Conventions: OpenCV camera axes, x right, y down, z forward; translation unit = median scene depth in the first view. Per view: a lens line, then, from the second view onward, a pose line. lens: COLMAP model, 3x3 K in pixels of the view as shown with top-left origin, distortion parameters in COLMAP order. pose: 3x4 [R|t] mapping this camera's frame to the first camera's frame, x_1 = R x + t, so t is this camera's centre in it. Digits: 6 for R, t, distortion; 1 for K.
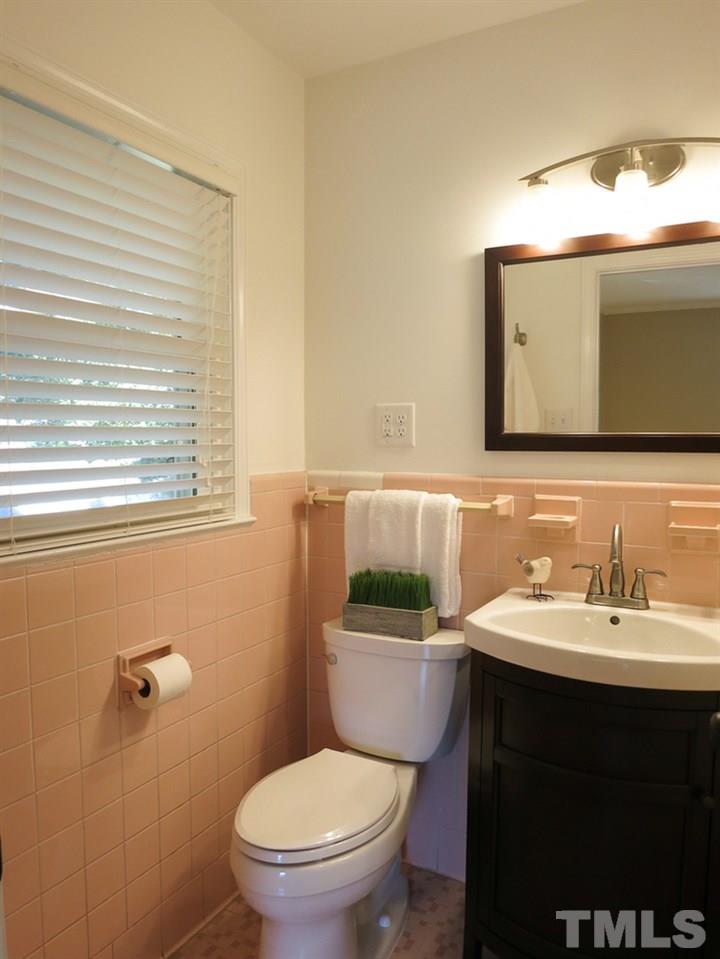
lens RADIAL K [[697.4, 0, 359.2], [0, 697.4, 480.3], [0, 0, 1]] dist [-0.039880, 0.011063]
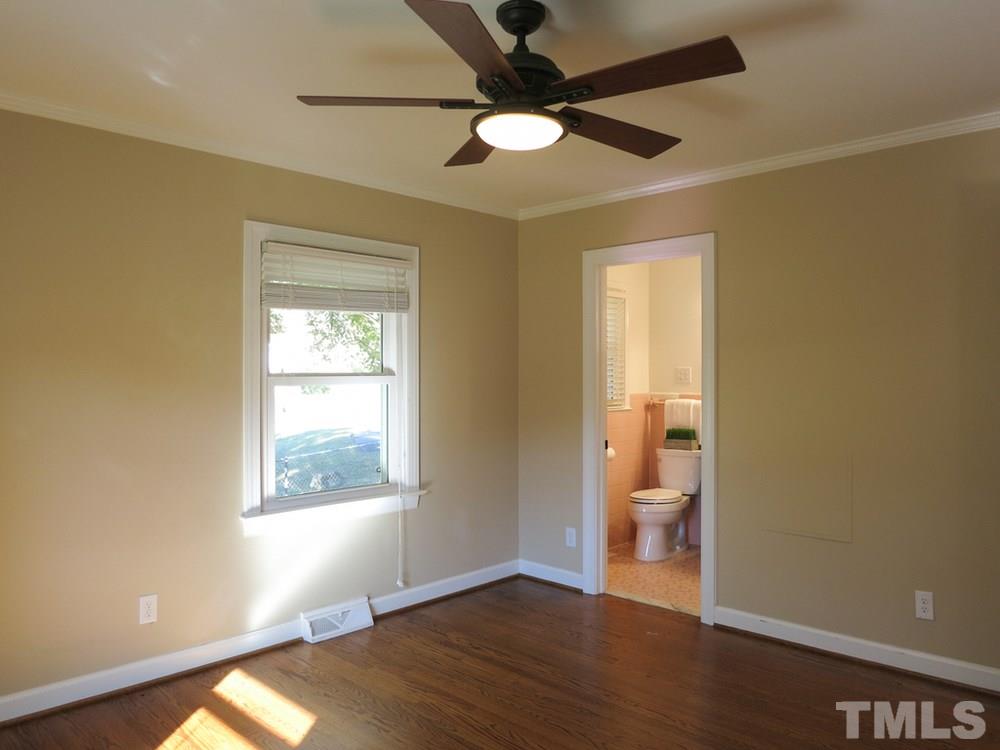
lens RADIAL K [[727.2, 0, 491.9], [0, 727.2, 369.5], [0, 0, 1]] dist [-0.039880, 0.011063]
pose [[0.962844, -0.000728, -0.270059, 0.098584], [-0.016032, 0.998079, -0.059850, 0.081551], [0.269583, 0.061956, 0.960982, -1.974594]]
